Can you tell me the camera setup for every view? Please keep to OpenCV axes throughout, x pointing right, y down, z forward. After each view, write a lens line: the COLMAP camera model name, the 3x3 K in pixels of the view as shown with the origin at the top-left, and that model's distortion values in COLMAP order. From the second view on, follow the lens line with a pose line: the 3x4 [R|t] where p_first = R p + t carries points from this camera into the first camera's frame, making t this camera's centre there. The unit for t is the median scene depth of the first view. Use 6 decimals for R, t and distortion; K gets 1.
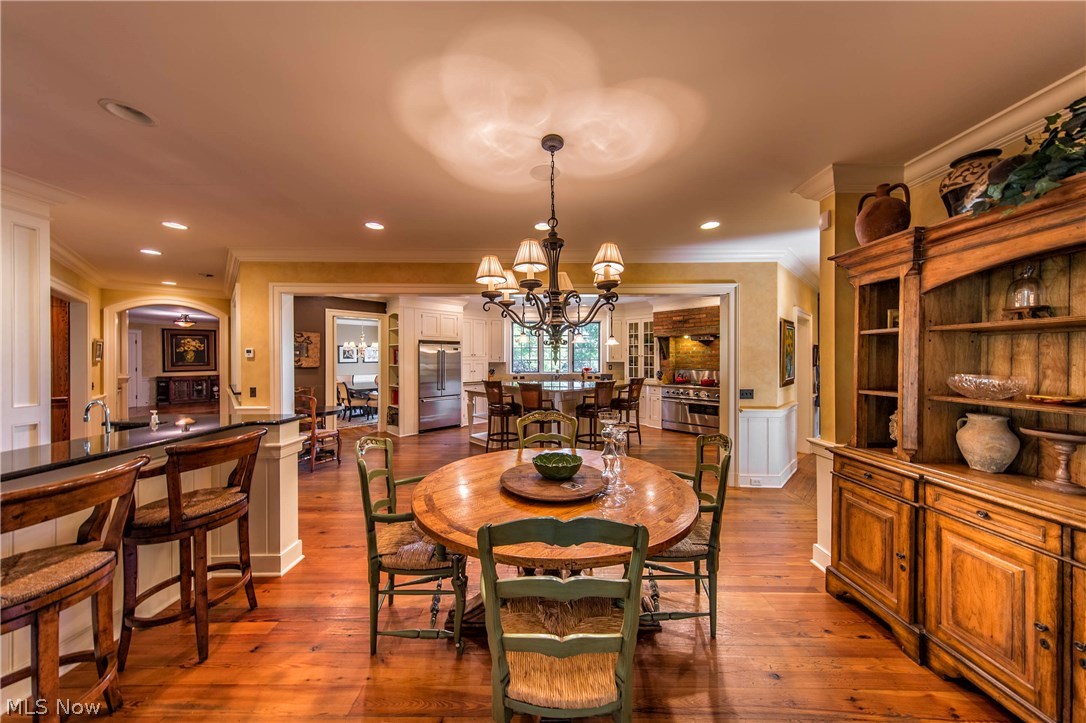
lens RADIAL K [[340.4, 0, 540.8], [0, 340.4, 356.9], [0, 0, 1]] dist [0.002171, -0.000057]
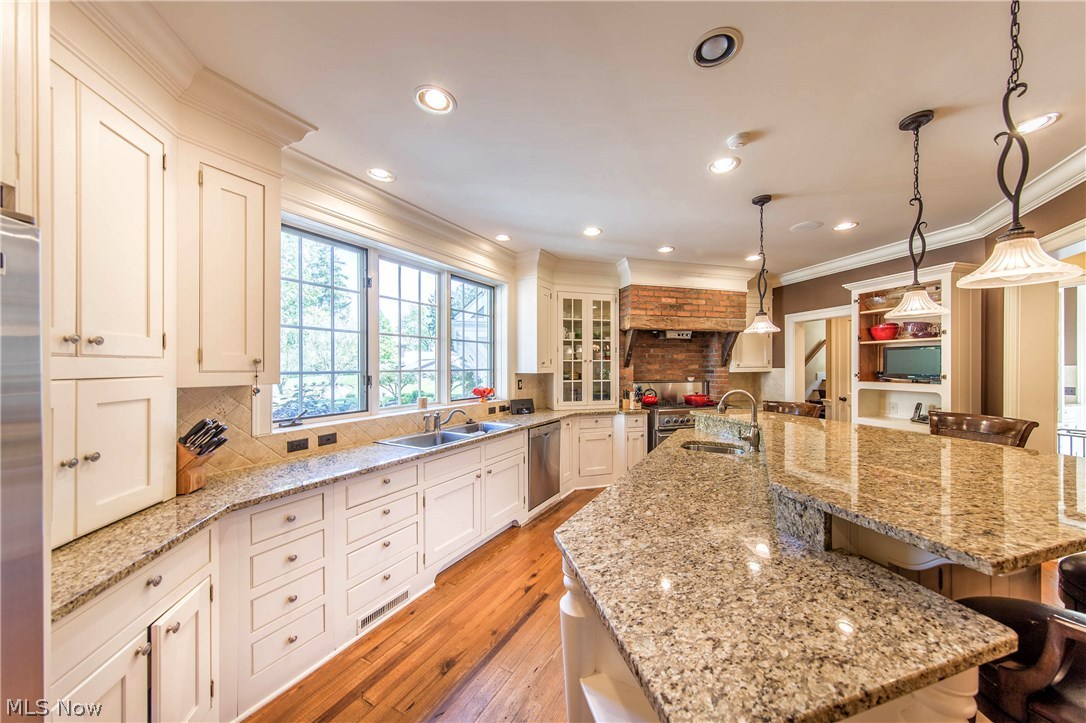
lens RADIAL K [[361.4, 0, 562.9], [0, 361.4, 367.9], [0, 0, 1]] dist [0.000541, 0.000152]
pose [[0.449636, -0.006192, 0.893190, -0.256344], [0.003642, 0.999980, 0.005099, 0.005102], [-0.893204, 0.000960, 0.449650, 0.812468]]
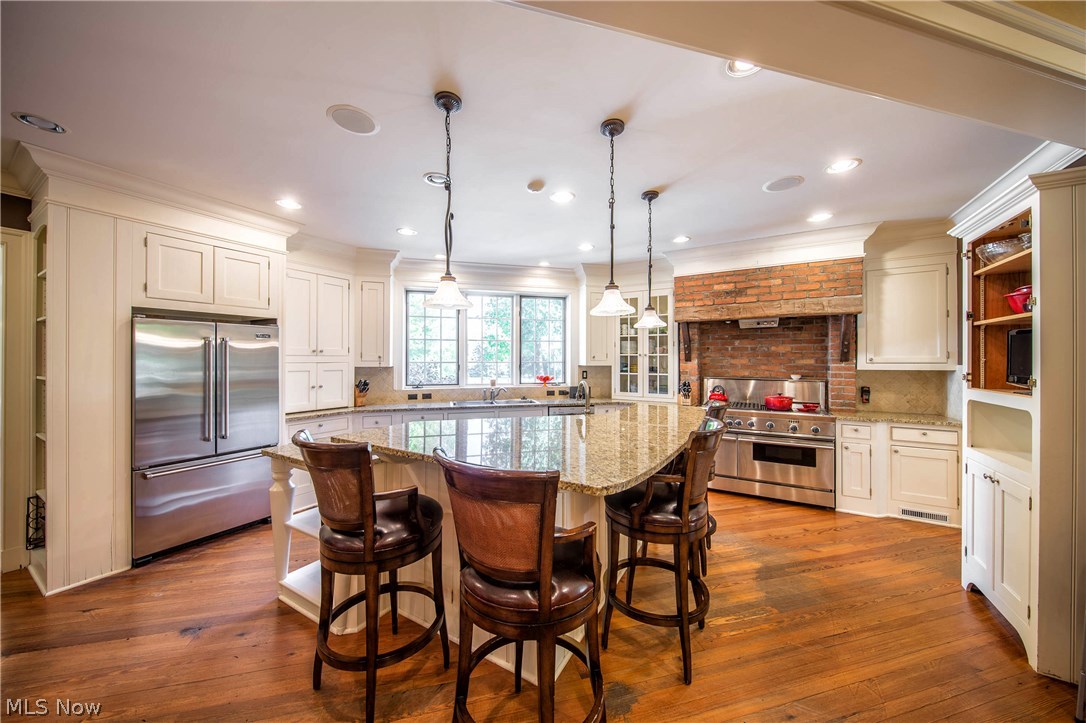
lens RADIAL K [[374.0, 0, 543.0], [0, 374.0, 361.5], [0, 0, 1]] dist [0.000924, 0.000063]
pose [[0.961913, -0.000242, 0.273355, -0.045620], [-0.001267, 0.999985, 0.005345, 0.004882], [-0.273353, -0.005488, 0.961898, 0.456579]]
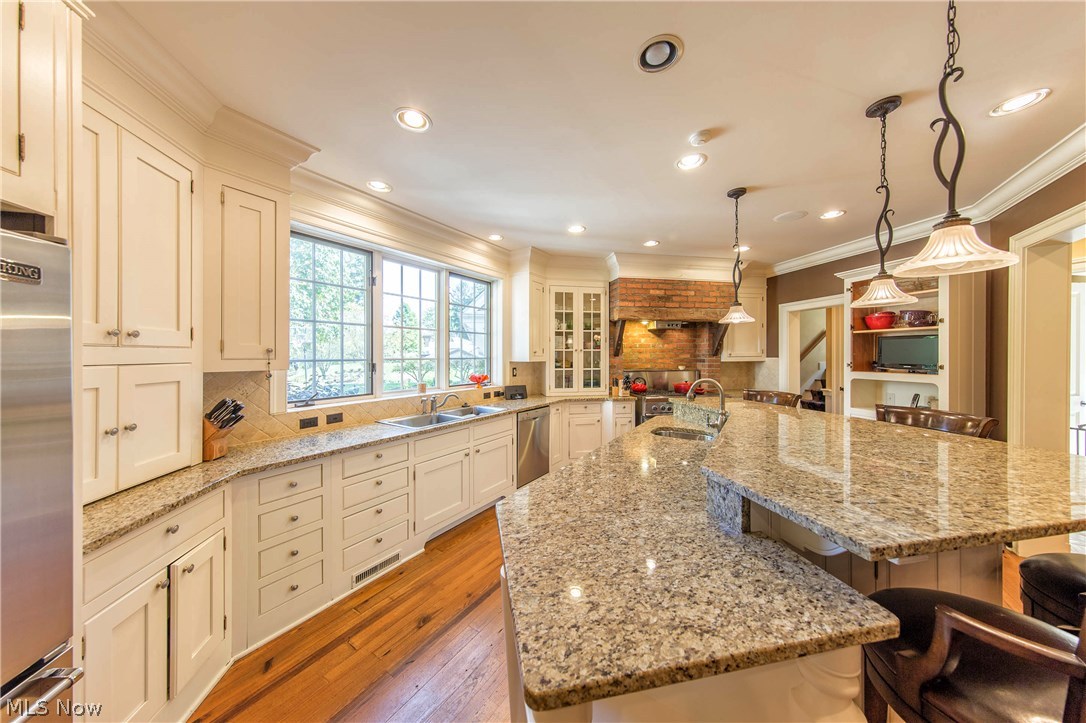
lens RADIAL K [[340.4, 0, 540.8], [0, 340.4, 356.9], [0, 0, 1]] dist [0.002171, -0.000057]
pose [[0.535459, -0.005285, 0.844545, -0.244963], [0.001698, 0.999985, 0.005181, 0.005186], [-0.844560, -0.001340, 0.535460, 0.779079]]
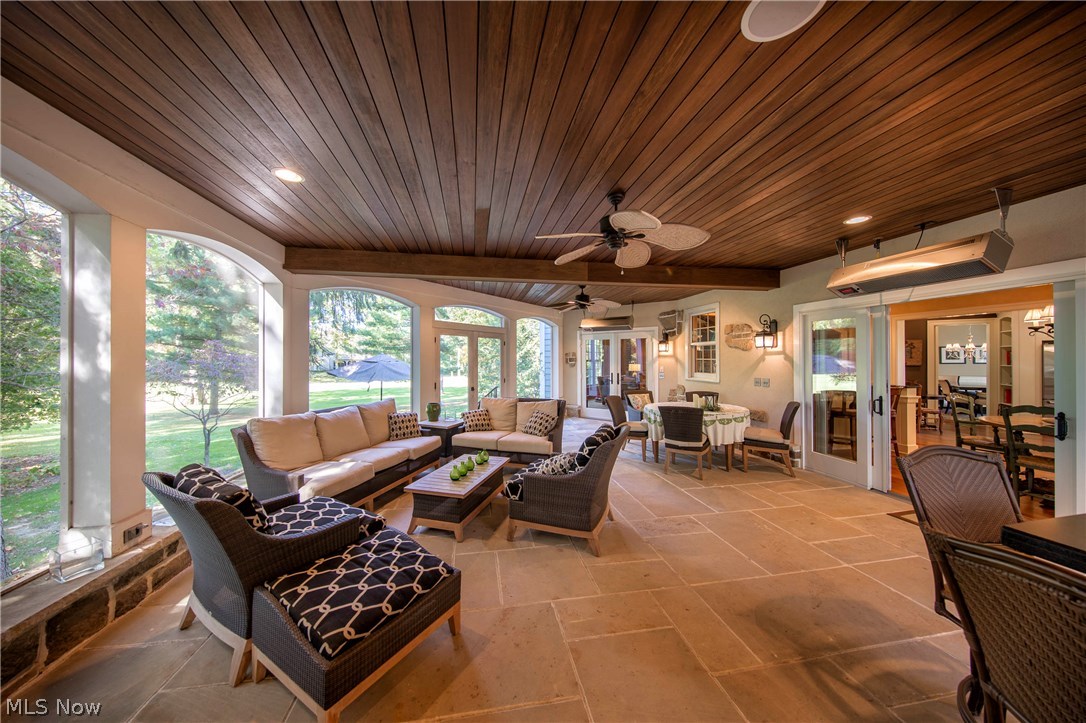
lens RADIAL K [[347.3, 0, 546.5], [0, 347.3, 359.0], [0, 0, 1]] dist [-0.009336, -0.000128]
pose [[0.179728, -0.000259, -0.983716, 0.326369], [0.002794, 0.999996, 0.000247, 0.000142], [0.983712, -0.002793, 0.179728, -0.548853]]
